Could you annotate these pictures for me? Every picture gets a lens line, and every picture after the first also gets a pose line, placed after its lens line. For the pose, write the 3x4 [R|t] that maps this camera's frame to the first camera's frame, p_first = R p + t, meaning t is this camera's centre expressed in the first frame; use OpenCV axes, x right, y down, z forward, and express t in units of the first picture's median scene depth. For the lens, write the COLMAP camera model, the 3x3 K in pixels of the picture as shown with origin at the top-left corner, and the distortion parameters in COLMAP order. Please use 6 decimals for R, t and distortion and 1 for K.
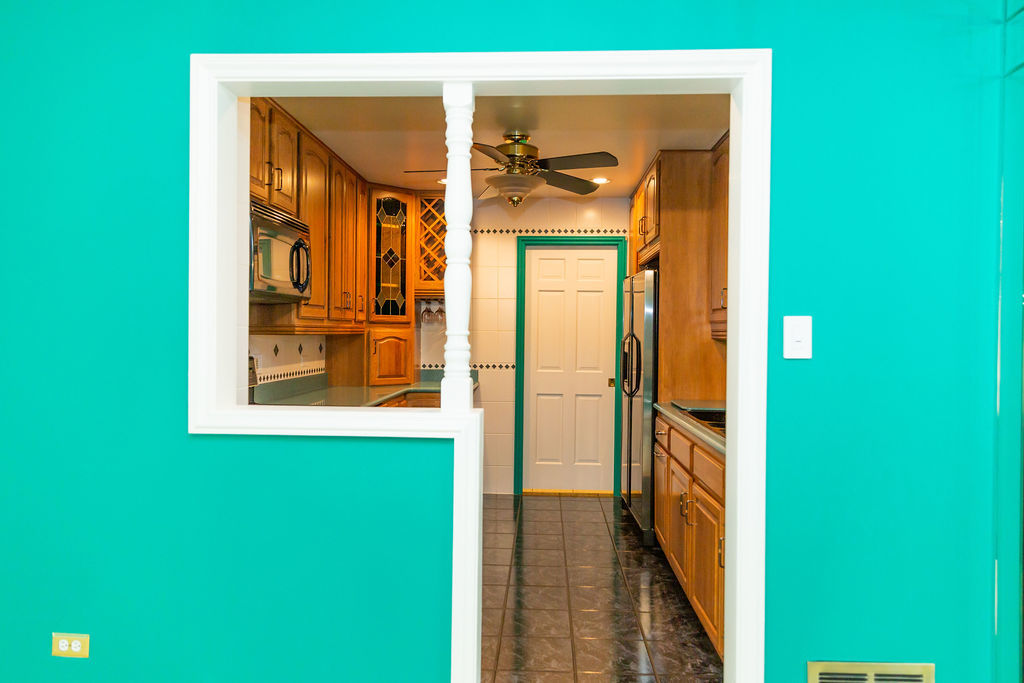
lens RADIAL K [[697.2, 0, 512.0], [0, 697.2, 341.5], [0, 0, 1]] dist [0.009397, 0.002527]
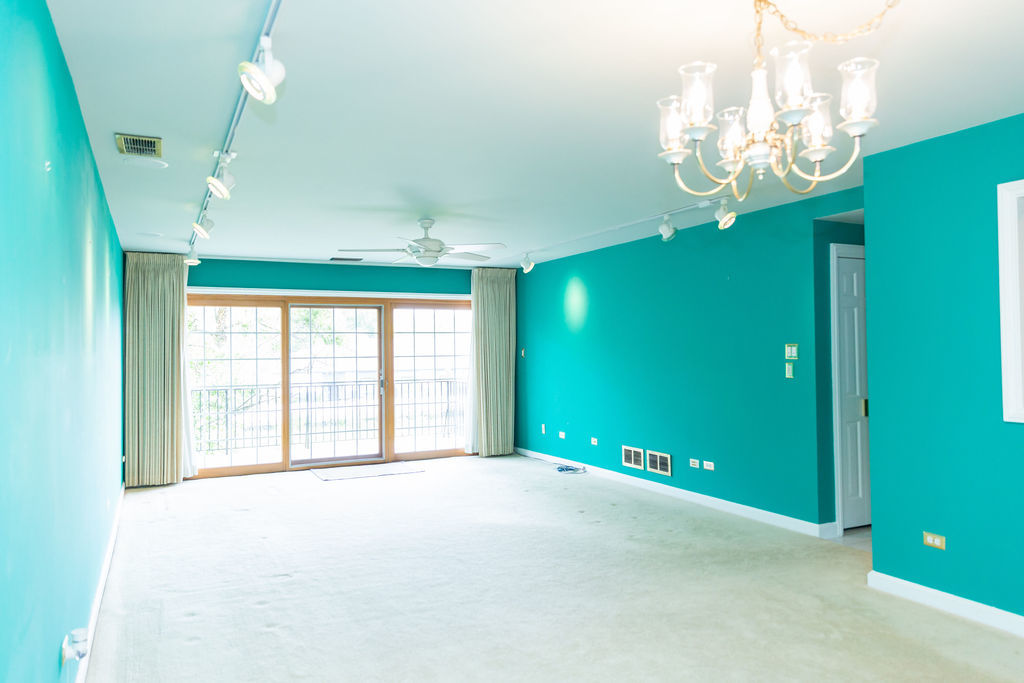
lens RADIAL K [[714.2, 0, 510.2], [0, 714.2, 337.9], [0, 0, 1]] dist [0.009004, -0.001886]
pose [[0.483812, -0.031272, -0.874613, 0.165664], [0.007941, 0.999477, -0.031344, -0.005993], [0.875136, 0.008220, 0.483807, -0.301460]]
